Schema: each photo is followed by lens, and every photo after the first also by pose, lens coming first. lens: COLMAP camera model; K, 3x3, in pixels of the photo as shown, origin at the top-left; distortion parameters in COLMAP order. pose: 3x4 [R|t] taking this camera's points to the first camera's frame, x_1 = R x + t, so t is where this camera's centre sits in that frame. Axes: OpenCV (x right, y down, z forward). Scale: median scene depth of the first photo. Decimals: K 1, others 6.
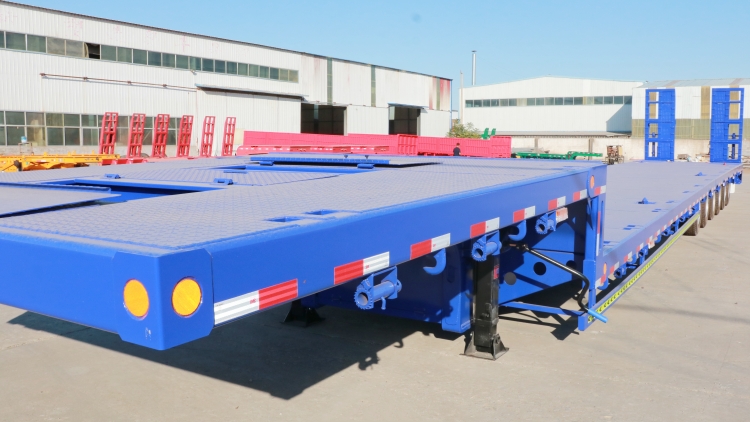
lens RADIAL K [[700.2, 0, 377.2], [0, 700.2, 210.4], [0, 0, 1]] dist [-0.090724, 0.000000]
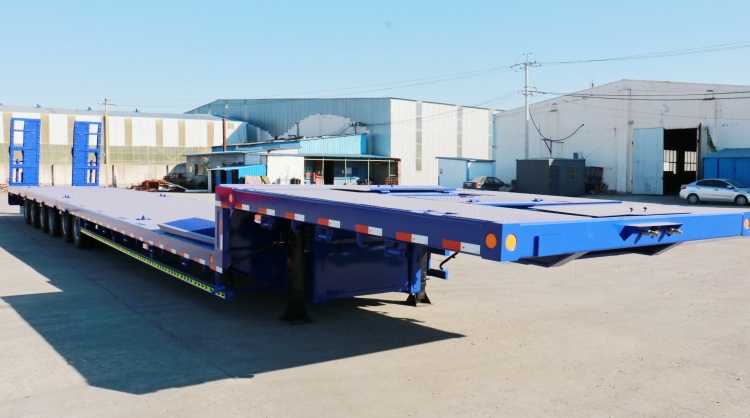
lens RADIAL K [[681.0, 0, 375.3], [0, 681.0, 206.8], [0, 0, 1]] dist [-0.066790, -0.004376]
pose [[0.390217, -0.050596, 0.919332, -0.337840], [0.084378, 0.996252, 0.019014, -0.015599], [-0.916849, 0.070152, 0.393023, 0.115889]]
